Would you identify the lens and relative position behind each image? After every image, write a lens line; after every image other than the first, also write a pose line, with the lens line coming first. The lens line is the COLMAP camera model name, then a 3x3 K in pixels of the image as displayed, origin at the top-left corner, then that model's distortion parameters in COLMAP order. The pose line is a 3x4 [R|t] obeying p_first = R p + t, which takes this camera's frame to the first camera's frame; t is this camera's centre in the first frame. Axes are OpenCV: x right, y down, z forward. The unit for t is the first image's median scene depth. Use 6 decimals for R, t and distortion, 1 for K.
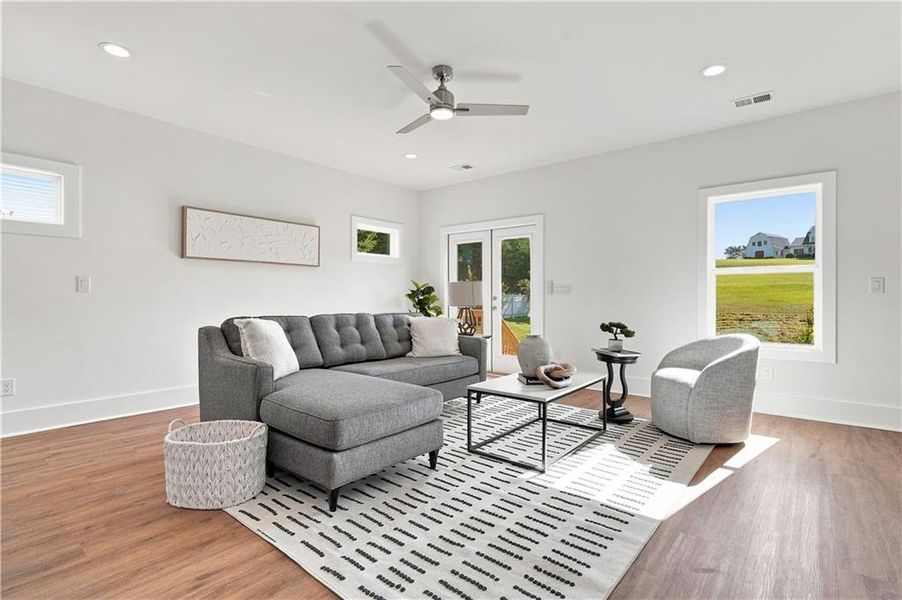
lens RADIAL K [[433.6, 0, 451.0], [0, 433.6, 300.0], [0, 0, 1]] dist [-0.001441, -0.000249]
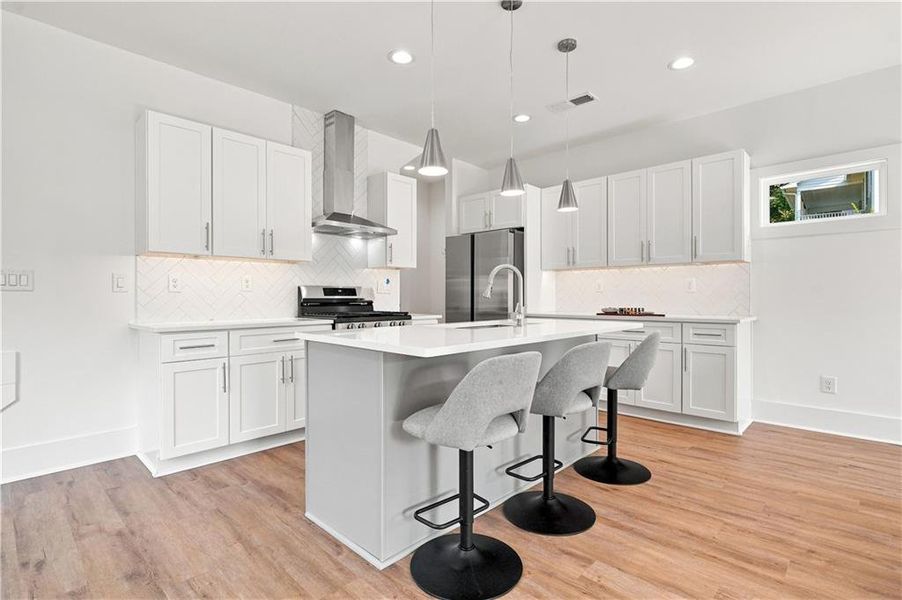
lens RADIAL K [[436.9, 0, 446.9], [0, 436.9, 294.5], [0, 0, 1]] dist [0.000089, 0.000032]
pose [[-0.077491, -0.008165, -0.996960, 0.076612], [-0.001824, 0.999966, -0.008048, -0.001633], [0.996991, 0.001194, -0.077503, 0.175362]]
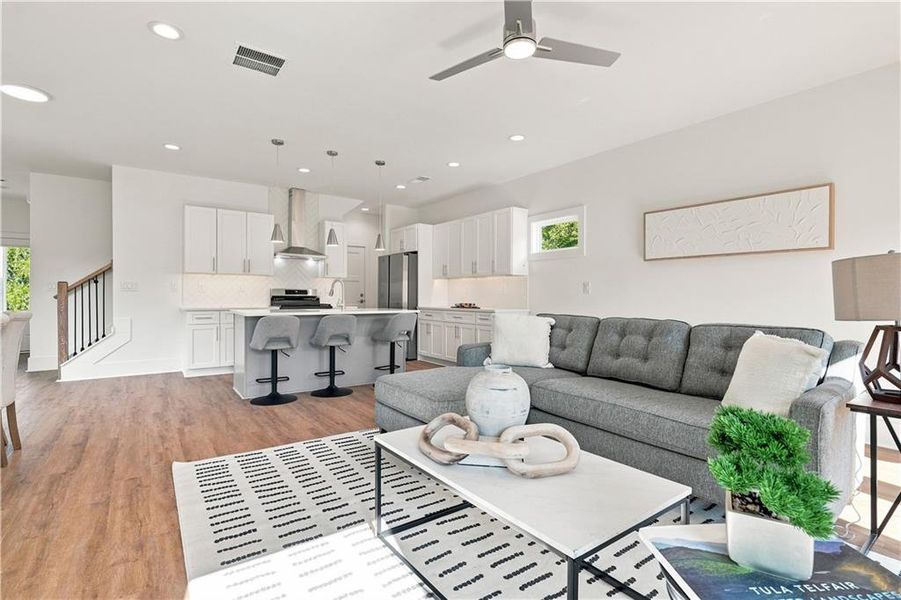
lens RADIAL K [[437.0, 0, 458.0], [0, 437.0, 298.2], [0, 0, 1]] dist [0.000728, 0.000165]
pose [[-0.250150, 0.002009, -0.968205, 0.612879], [-0.009978, 0.999939, 0.004653, -0.005354], [0.968156, 0.010825, -0.250115, 0.904870]]
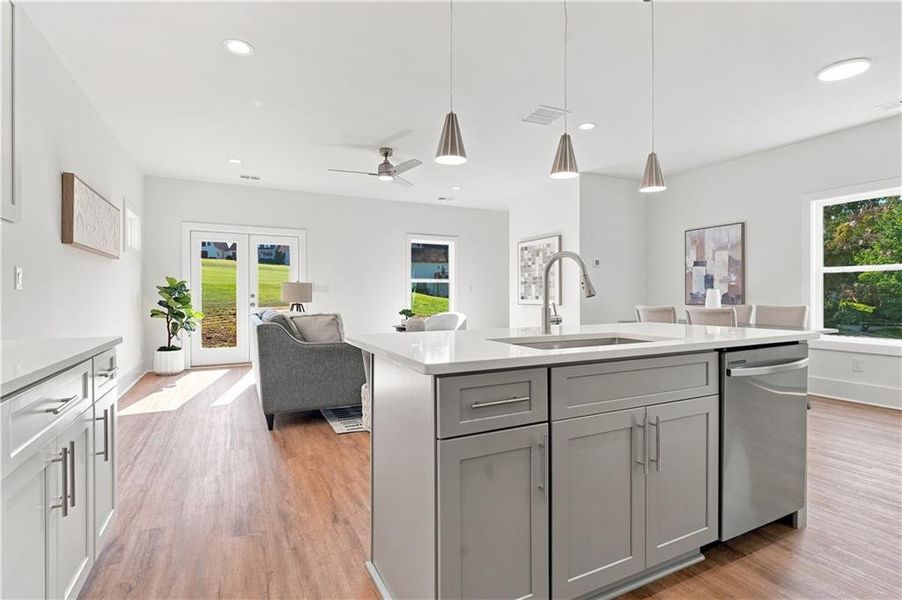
lens RADIAL K [[436.9, 0, 446.9], [0, 436.9, 294.5], [0, 0, 1]] dist [0.000089, 0.000032]
pose [[0.411027, -0.006429, 0.911601, -1.133799], [0.011231, 0.999935, 0.001988, -0.007900], [-0.911554, 0.009421, 0.411072, 0.127325]]
